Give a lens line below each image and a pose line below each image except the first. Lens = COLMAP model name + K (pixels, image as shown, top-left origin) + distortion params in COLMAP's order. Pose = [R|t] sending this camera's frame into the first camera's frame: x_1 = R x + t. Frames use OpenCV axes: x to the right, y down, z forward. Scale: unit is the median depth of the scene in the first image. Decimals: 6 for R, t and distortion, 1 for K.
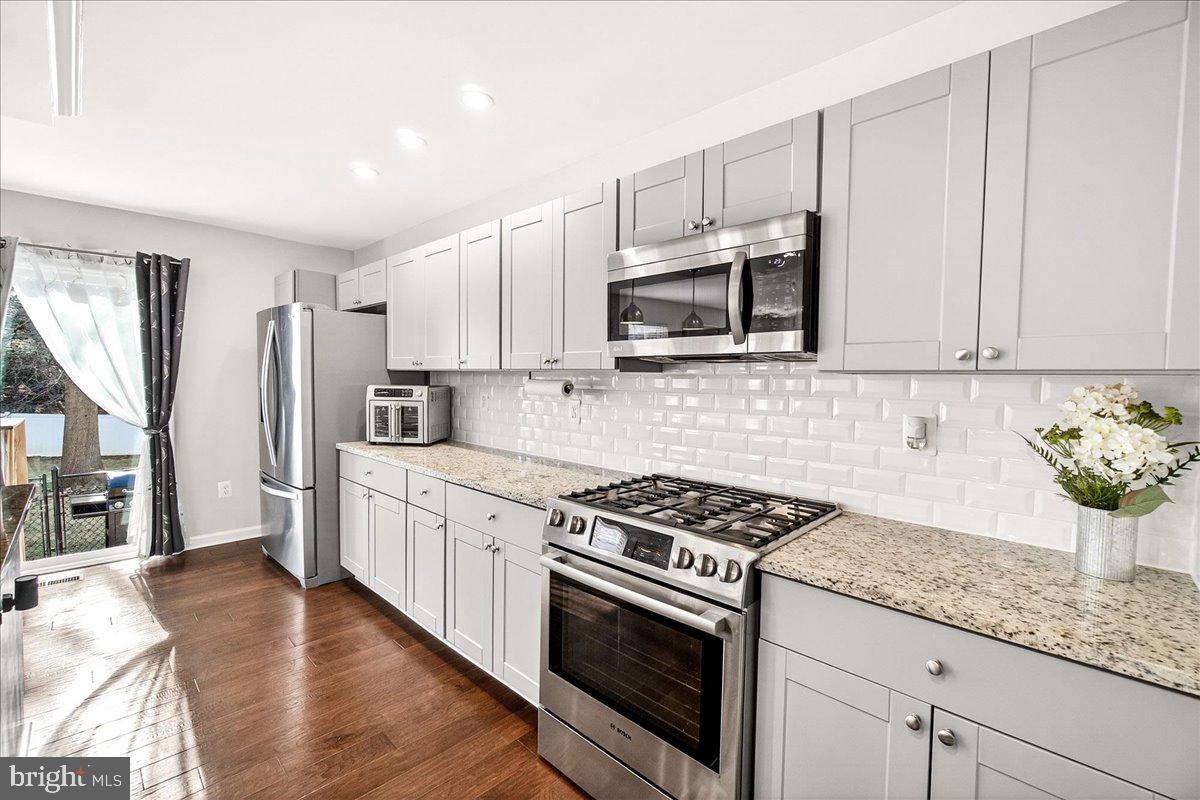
lens RADIAL K [[514.9, 0, 600.0], [0, 514.9, 400.0], [0, 0, 1]] dist [0.008623, 0.000321]
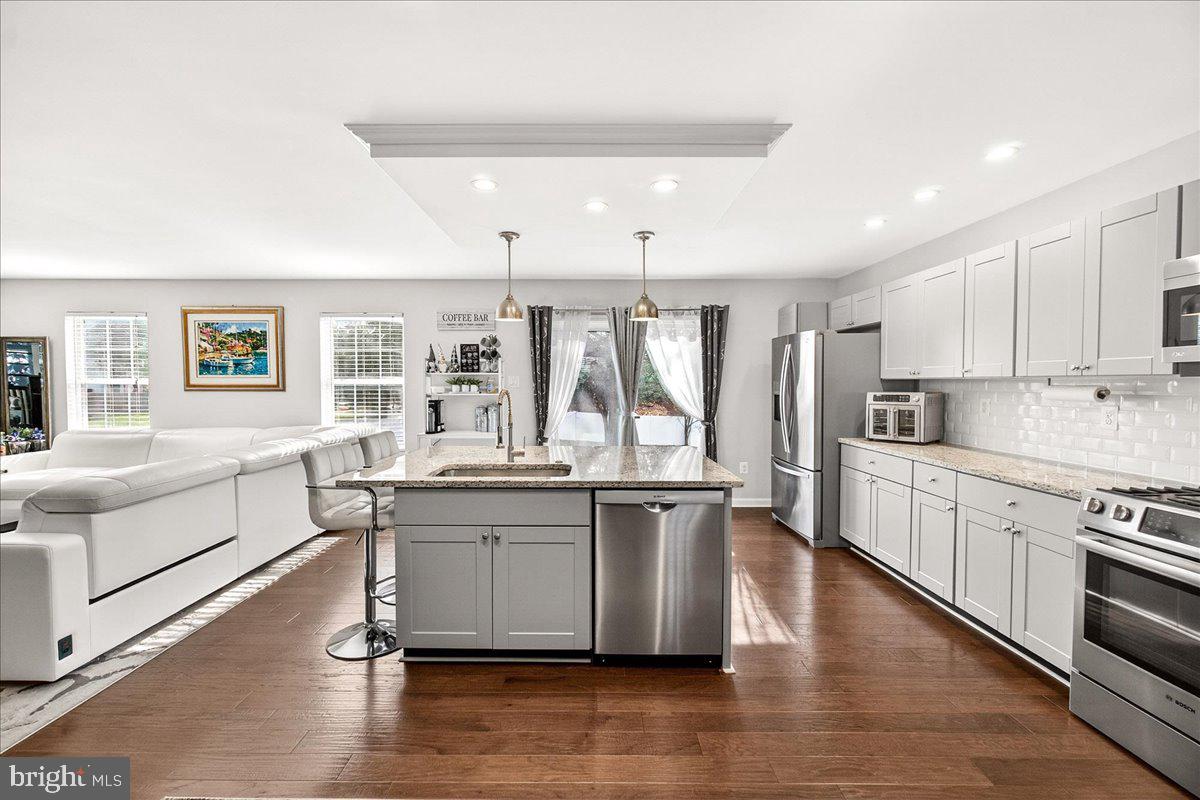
lens RADIAL K [[514.9, 0, 600.0], [0, 514.9, 400.0], [0, 0, 1]] dist [0.008623, 0.000321]
pose [[0.697536, 0.008062, -0.716504, -0.015416], [-0.019272, 0.999786, -0.007513, 0.013216], [0.716290, 0.019049, 0.697543, -0.344671]]
